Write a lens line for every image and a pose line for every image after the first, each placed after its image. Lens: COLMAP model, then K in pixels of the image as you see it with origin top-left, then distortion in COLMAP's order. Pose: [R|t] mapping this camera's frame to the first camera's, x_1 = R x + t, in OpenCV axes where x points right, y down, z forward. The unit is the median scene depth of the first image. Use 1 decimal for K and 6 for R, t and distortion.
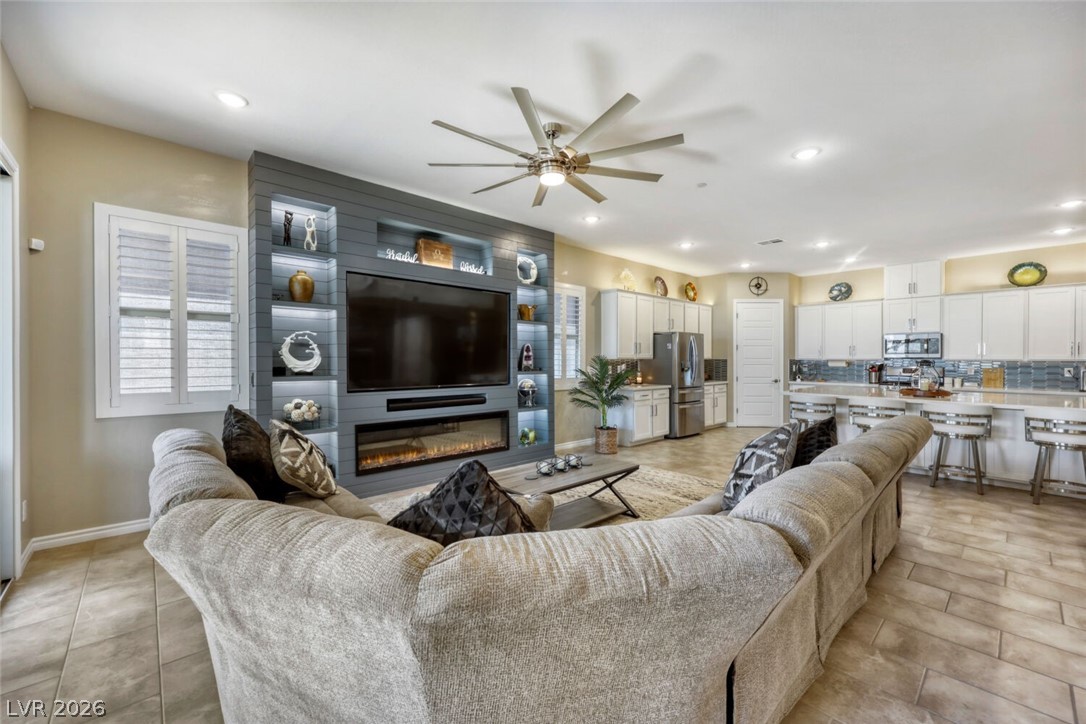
lens RADIAL K [[444.2, 0, 524.1], [0, 444.2, 360.2], [0, 0, 1]] dist [-0.002473, 0.000143]
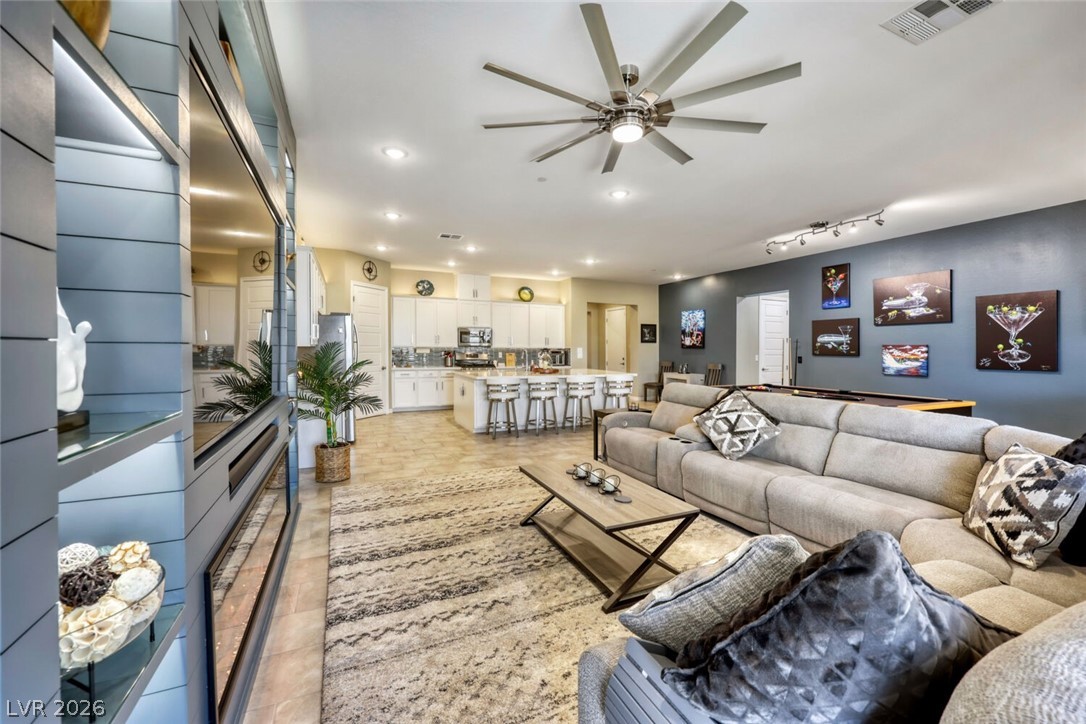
lens RADIAL K [[444.2, 0, 557.9], [0, 444.2, 359.8], [0, 0, 1]] dist [-0.002473, 0.000143]
pose [[0.279940, -0.025043, 0.959691, -0.424944], [-0.002347, 0.999639, 0.026770, -0.000946], [-0.960015, -0.009746, 0.279780, 0.508431]]
